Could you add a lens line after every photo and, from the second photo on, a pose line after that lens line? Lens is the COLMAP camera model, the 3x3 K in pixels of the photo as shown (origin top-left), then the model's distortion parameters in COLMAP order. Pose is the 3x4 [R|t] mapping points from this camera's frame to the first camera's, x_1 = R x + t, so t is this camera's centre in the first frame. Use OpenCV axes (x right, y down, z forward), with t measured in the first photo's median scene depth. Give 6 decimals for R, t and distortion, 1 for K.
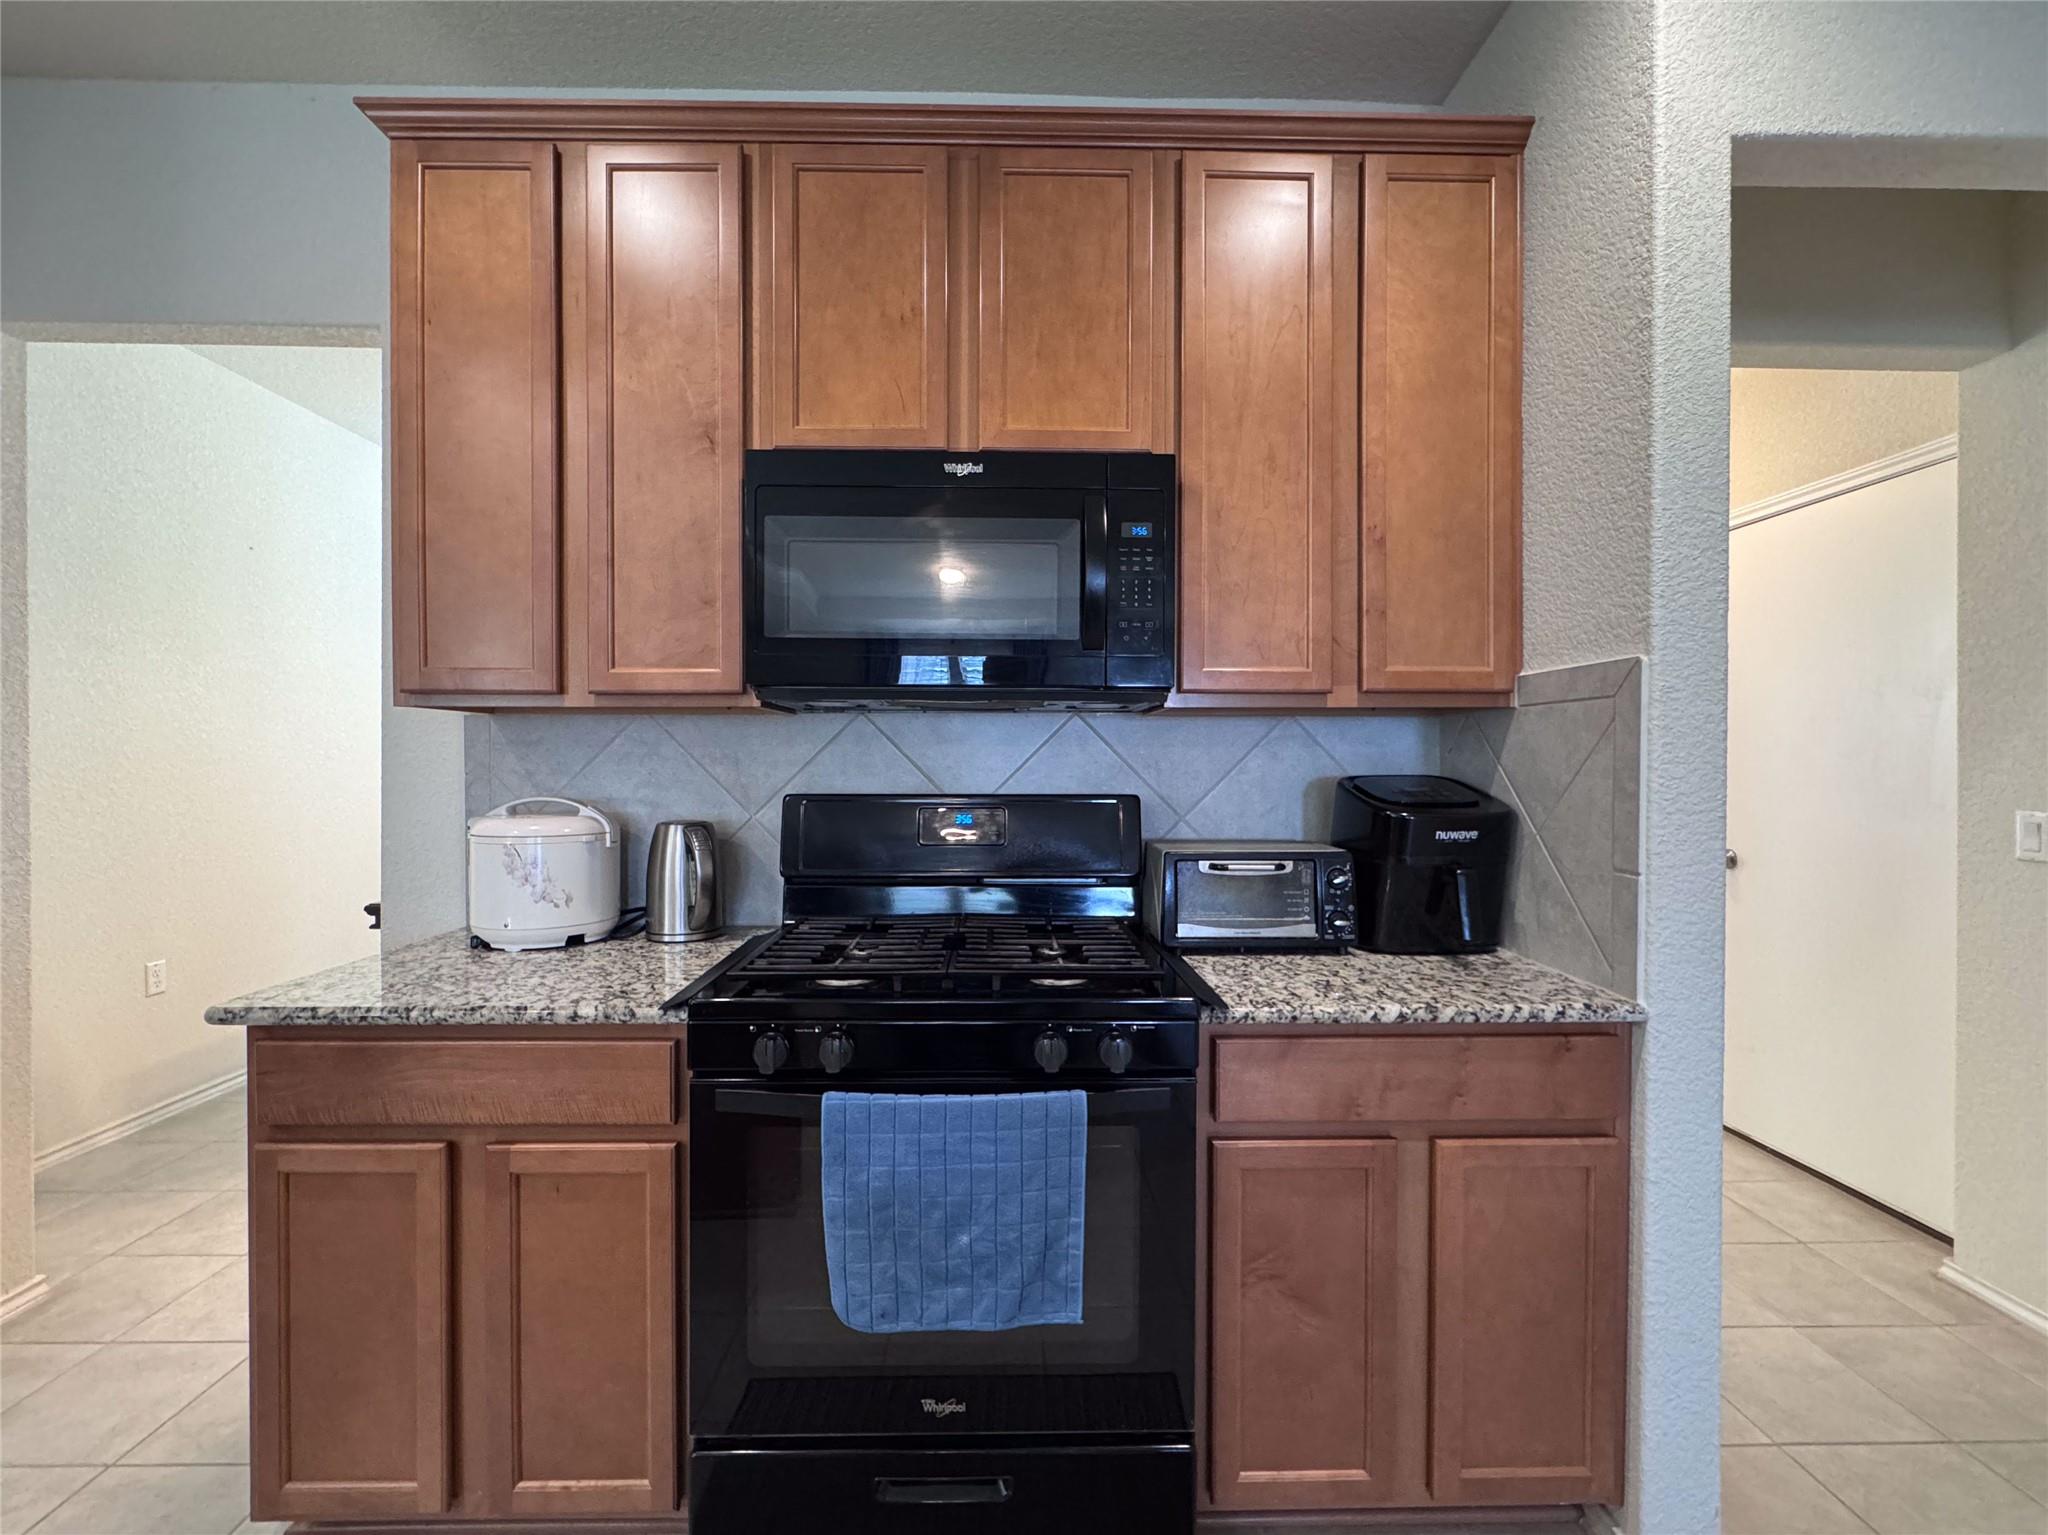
lens RADIAL K [[823.0, 0, 1003.1], [0, 823.0, 766.1], [0, 0, 1]] dist [-0.012807, 0.000659]
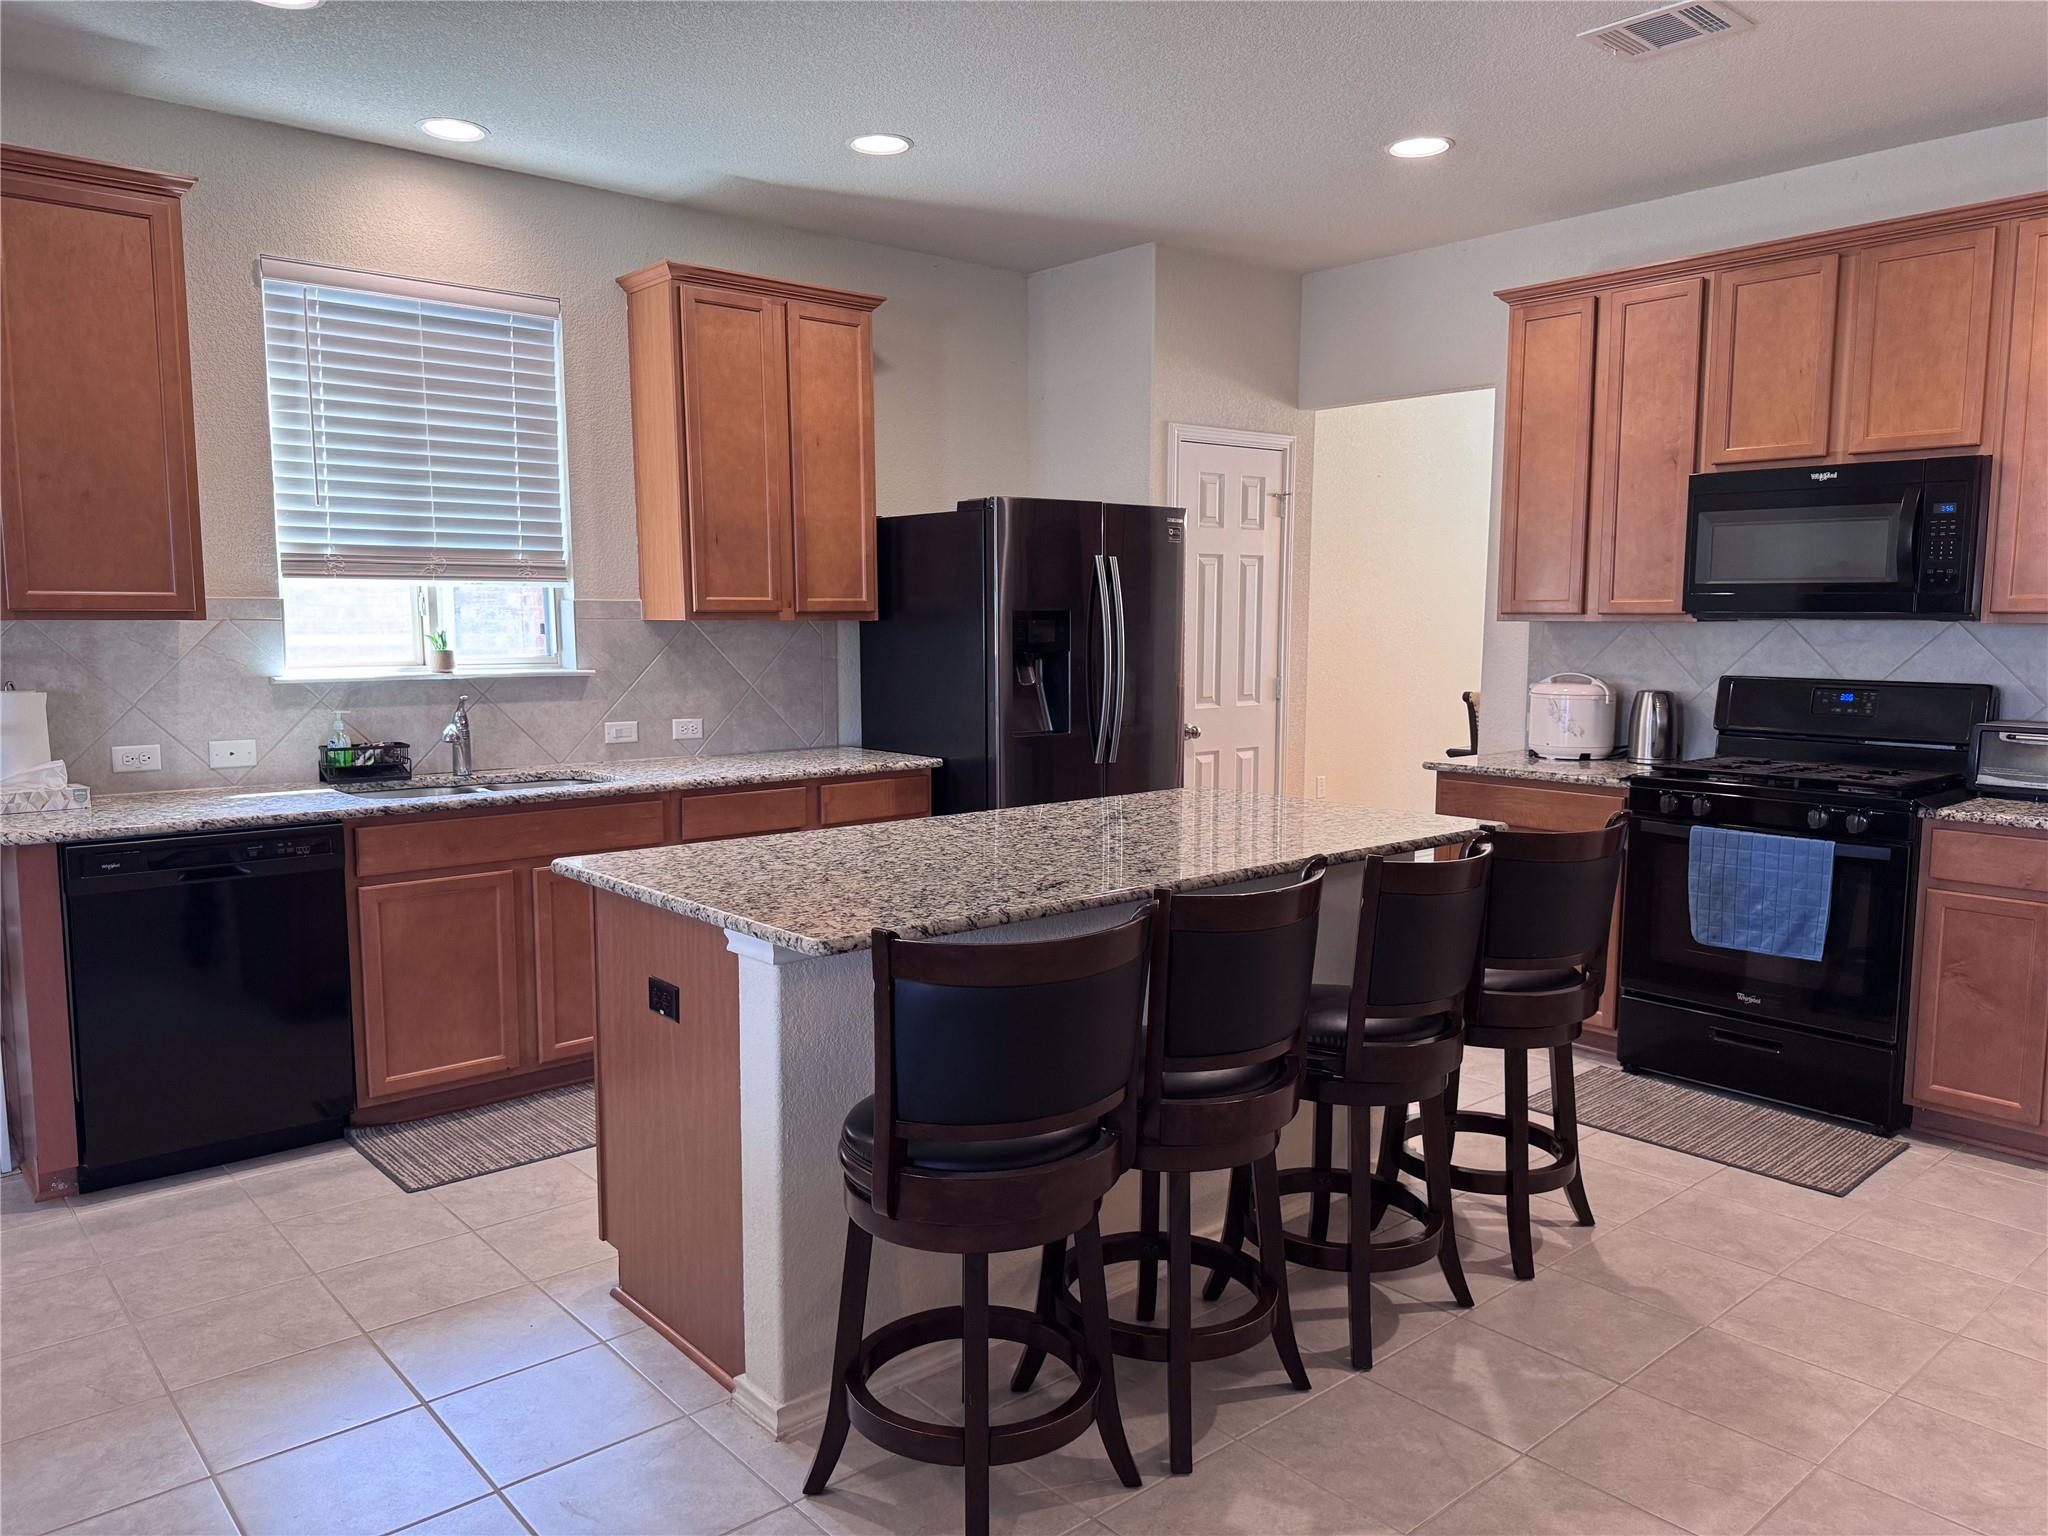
lens RADIAL K [[1450.8, 0, 1022.9], [0, 1450.8, 769.1], [0, 0, 1]] dist [0.035175, -0.013436]
pose [[0.631221, 0.085525, -0.770873, 1.157913], [-0.008299, 0.994590, 0.103549, -0.071639], [0.775559, -0.058965, 0.628516, -1.945191]]
